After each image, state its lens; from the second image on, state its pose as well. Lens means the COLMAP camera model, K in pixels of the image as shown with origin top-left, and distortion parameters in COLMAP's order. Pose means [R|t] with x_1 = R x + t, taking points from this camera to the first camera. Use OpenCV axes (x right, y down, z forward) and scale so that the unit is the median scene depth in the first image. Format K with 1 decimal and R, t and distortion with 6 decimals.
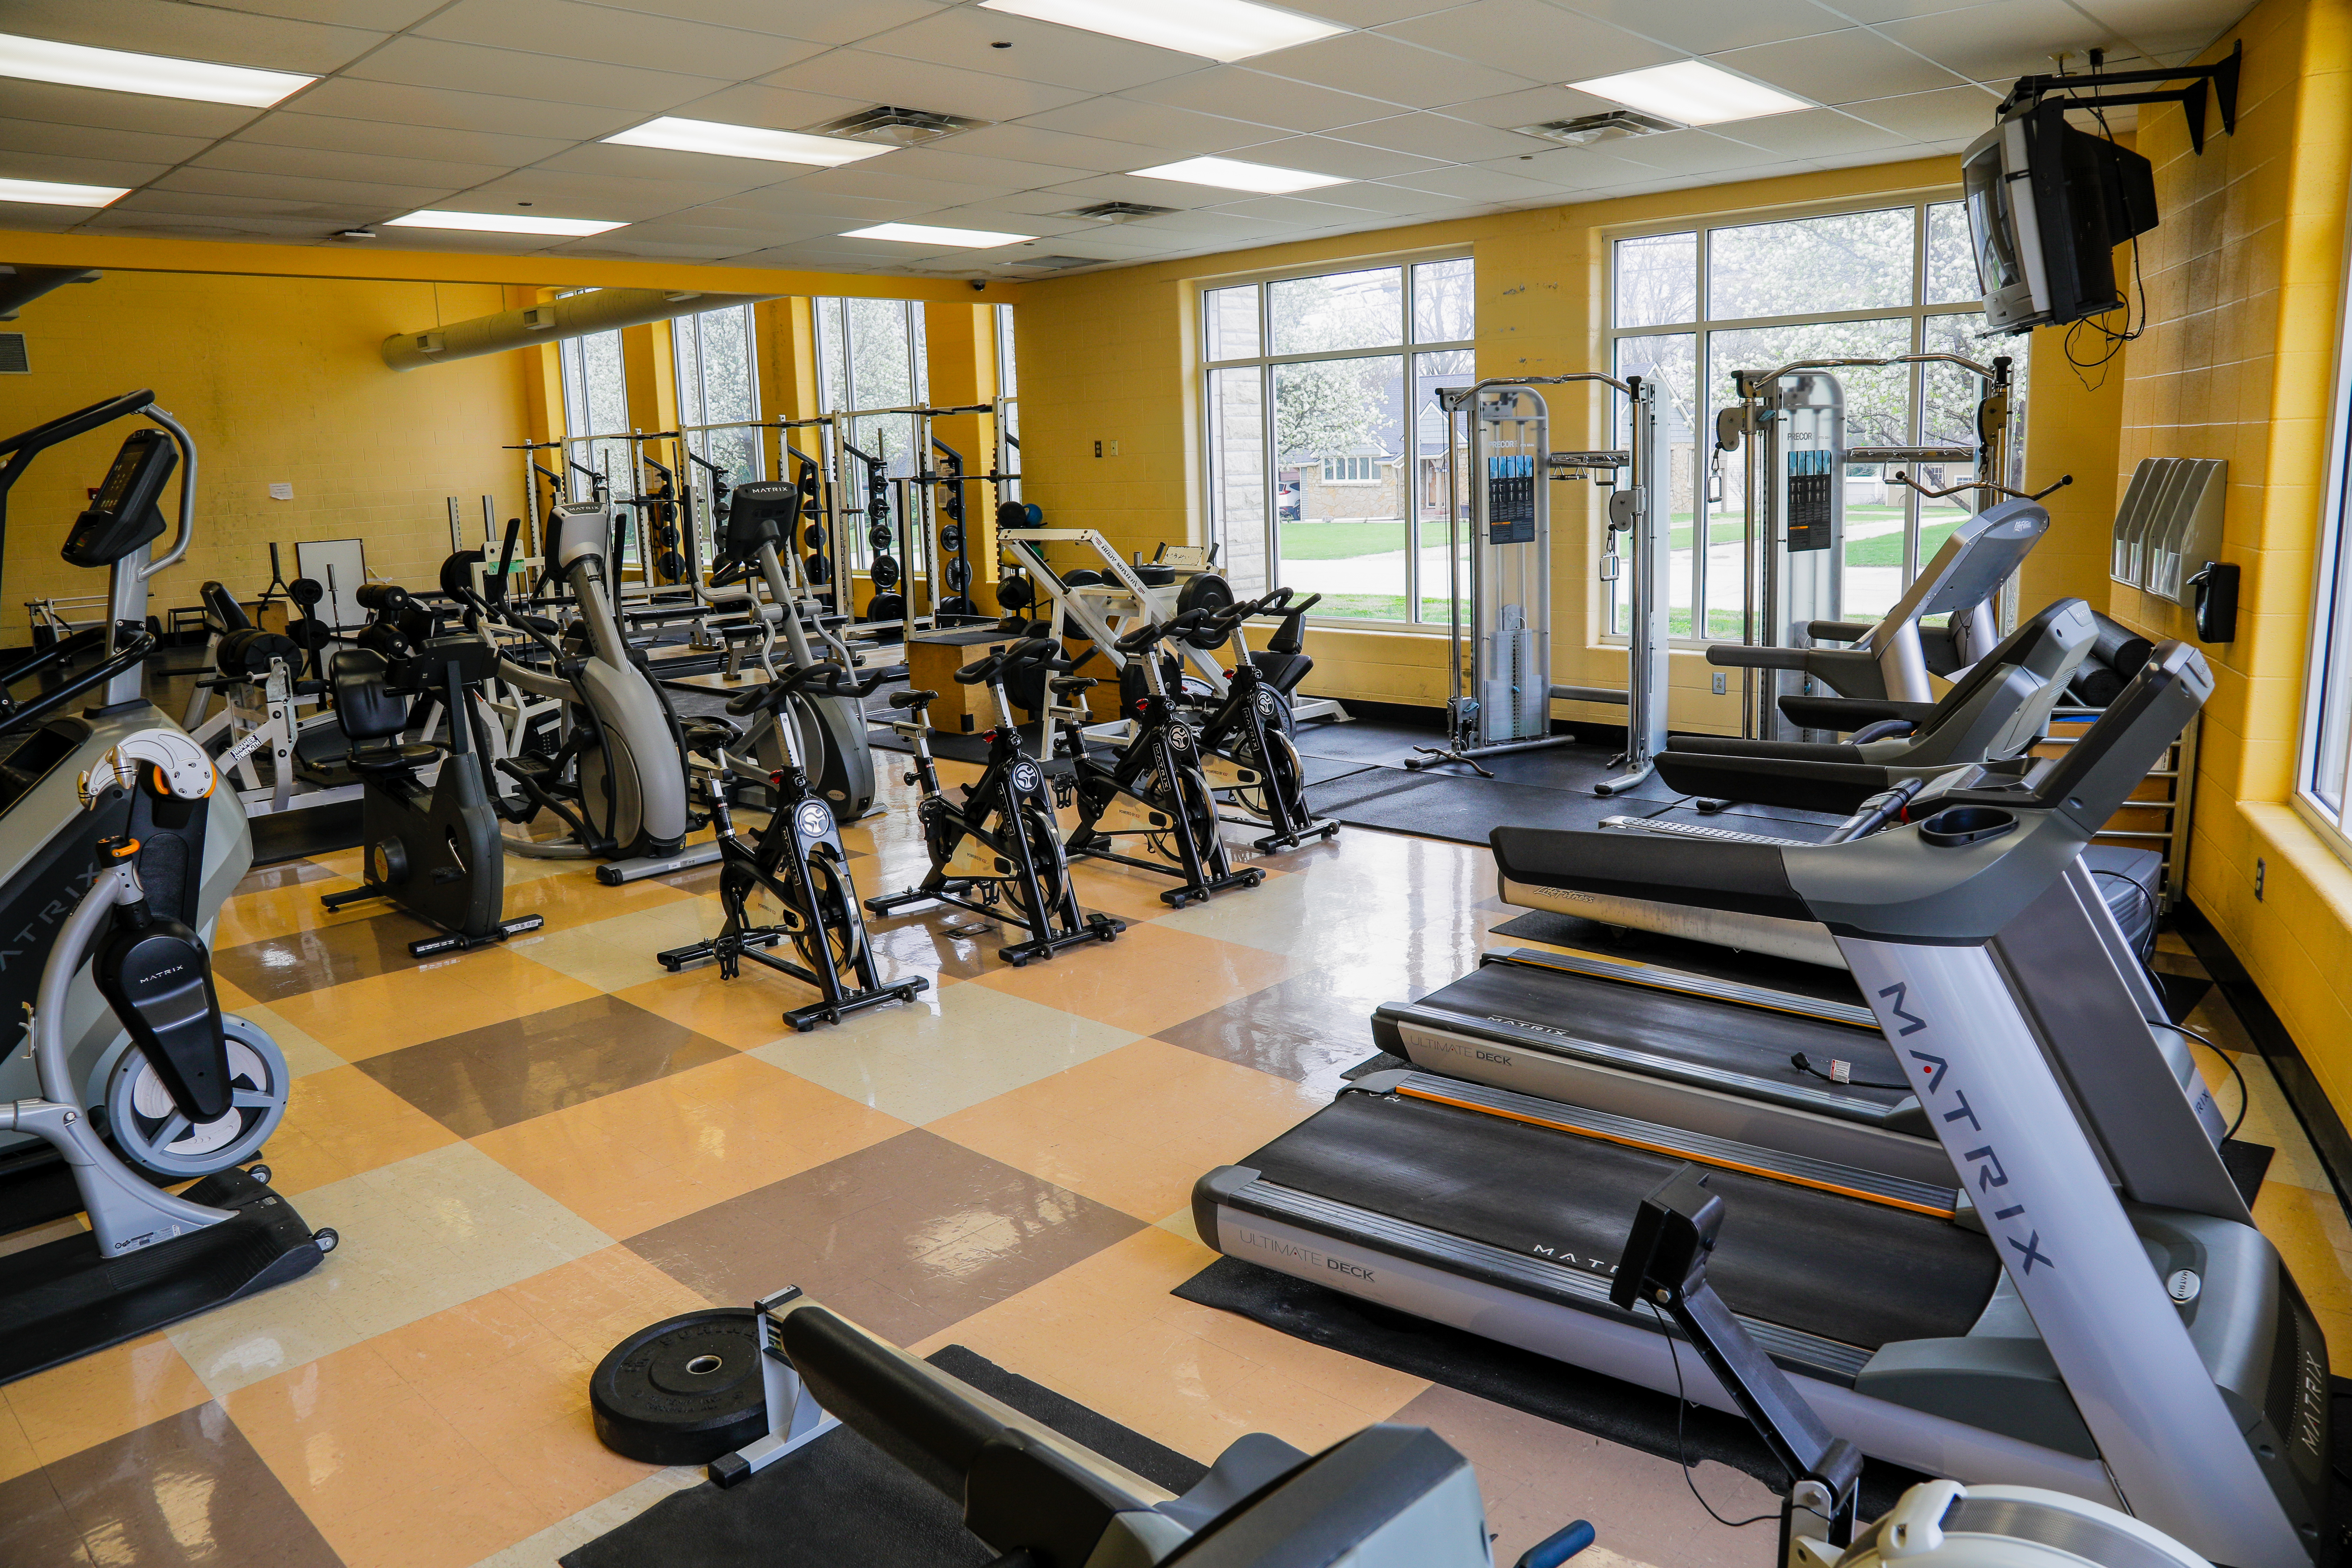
lens RADIAL K [[1680.5, 0, 1176.0], [0, 1680.5, 784.0], [0, 0, 1]] dist [-0.139816, 0.073937]
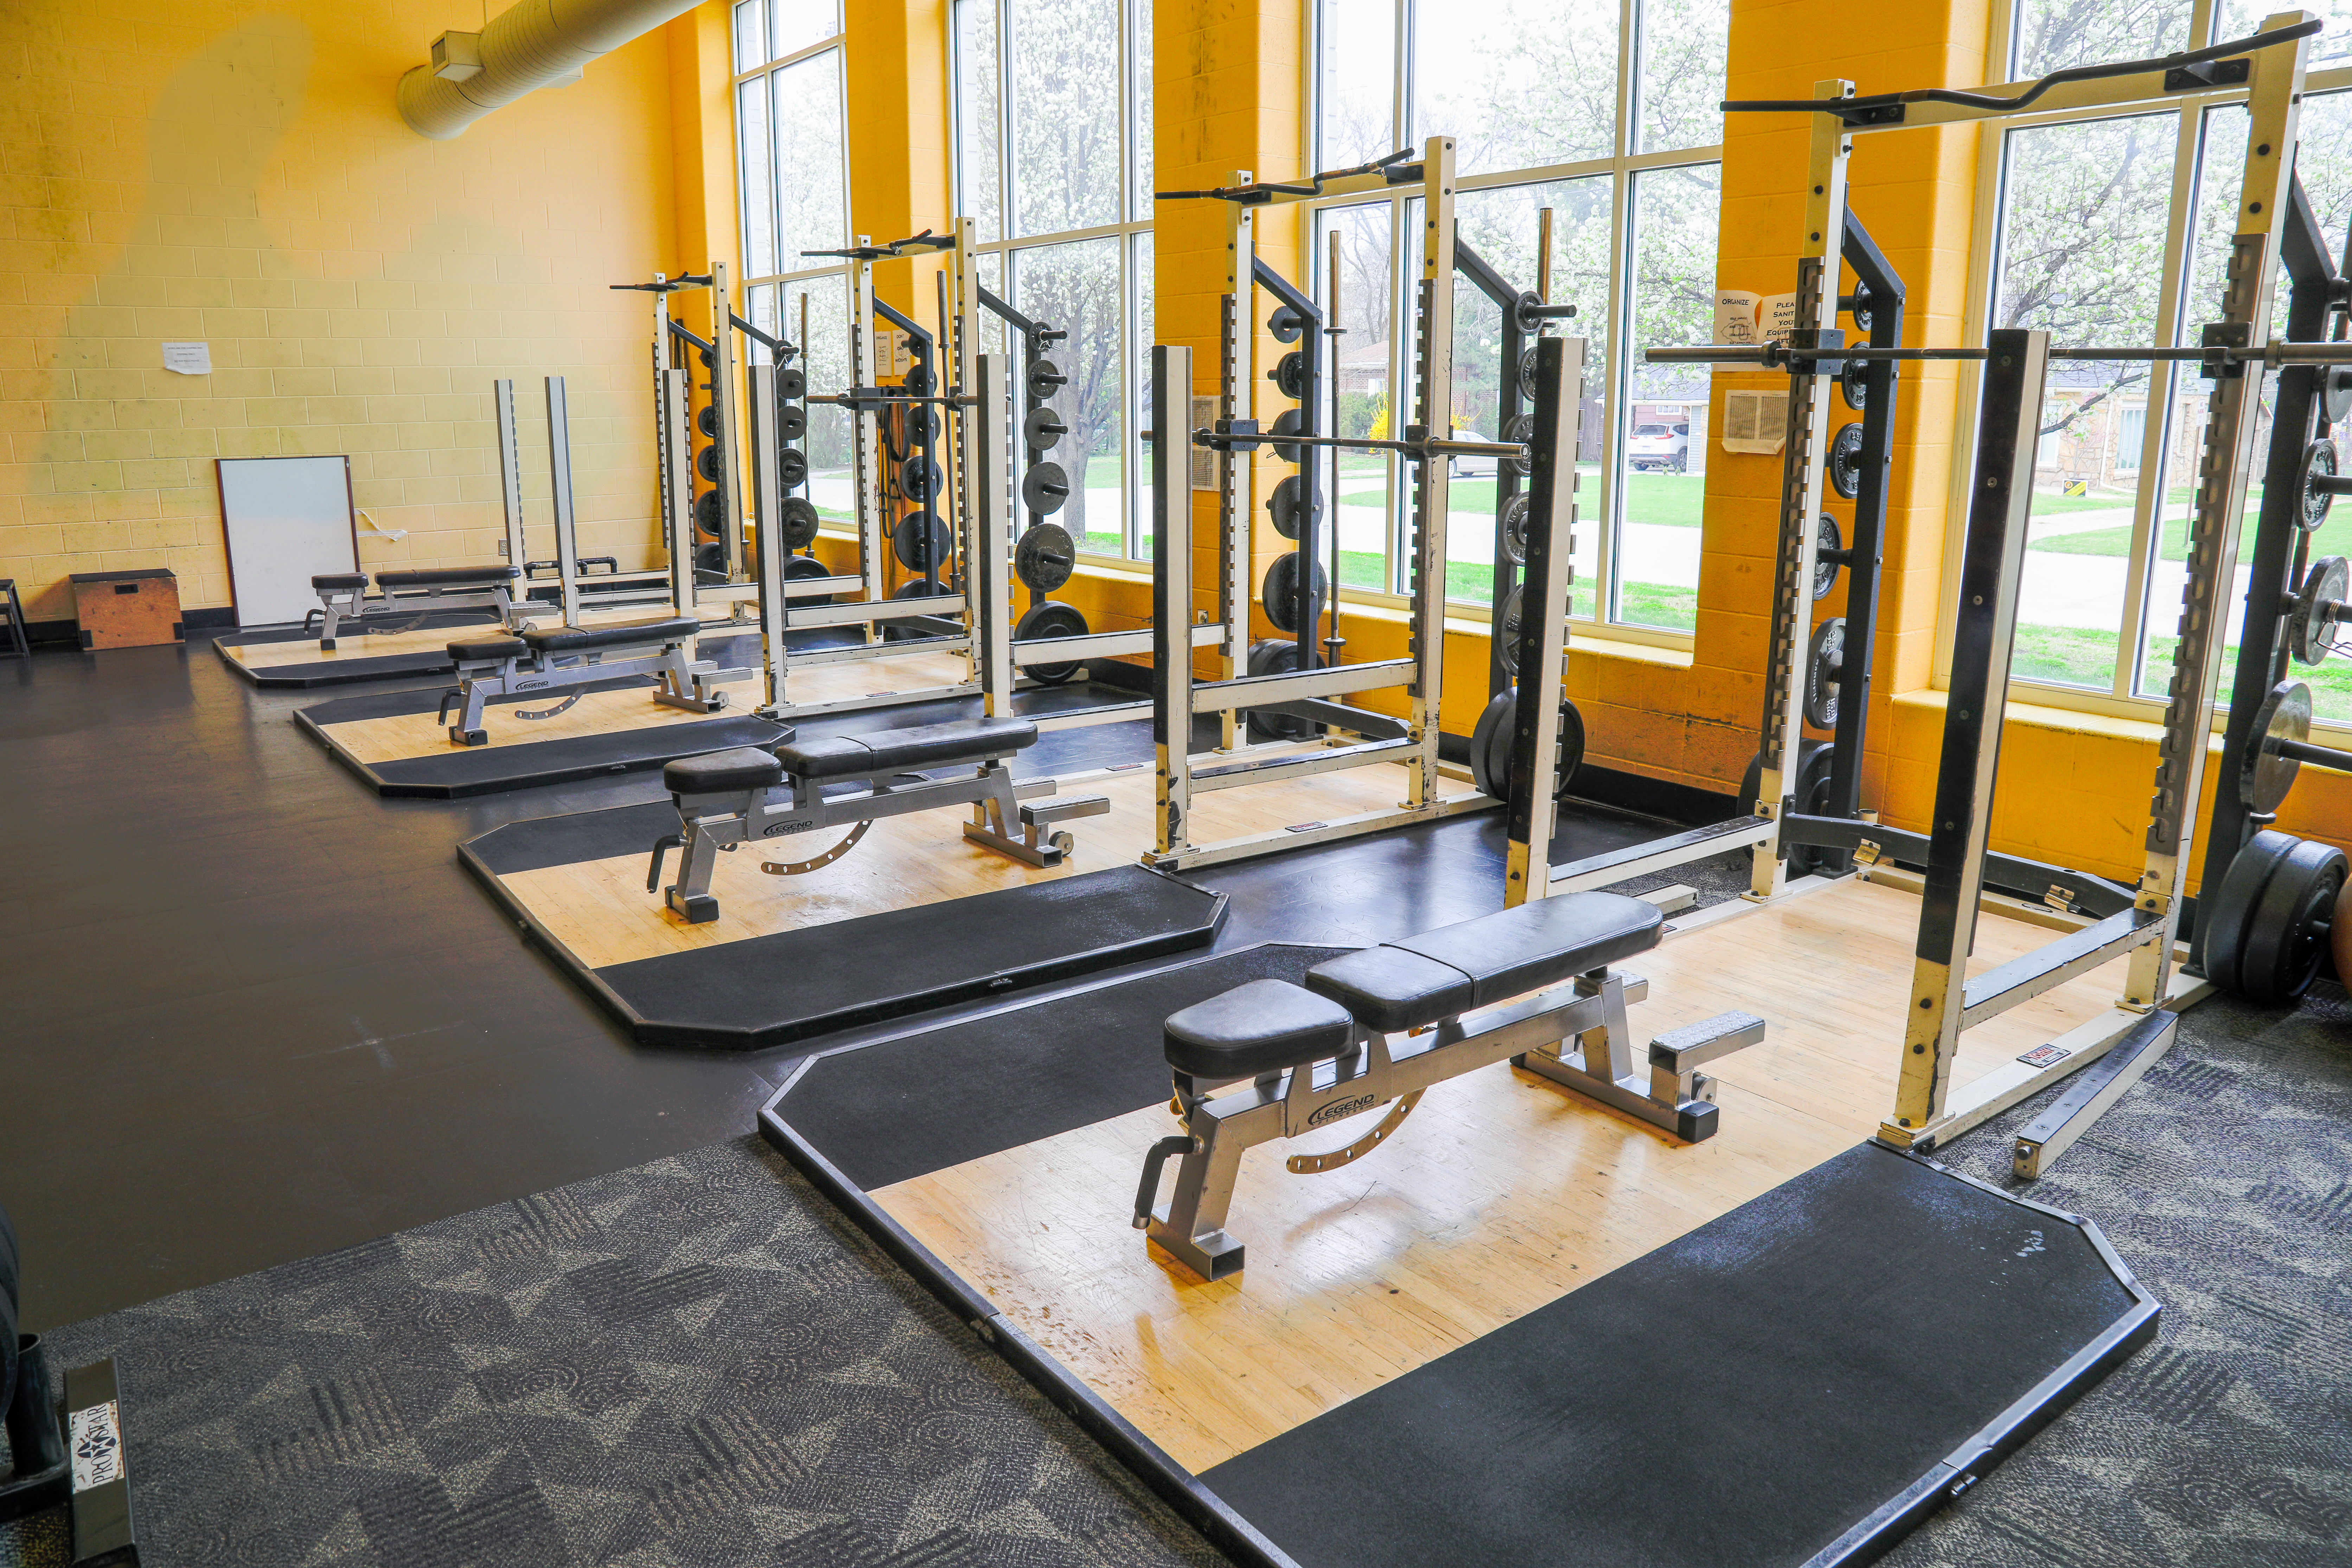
lens RADIAL K [[1680.5, 0, 1176.0], [0, 1680.5, 784.0], [0, 0, 1]] dist [-0.139816, 0.073937]
pose [[0.988756, 0.065622, -0.134367, -0.170276], [-0.060184, 0.997211, 0.044142, -0.090822], [0.136889, -0.035559, 0.989948, 0.554767]]
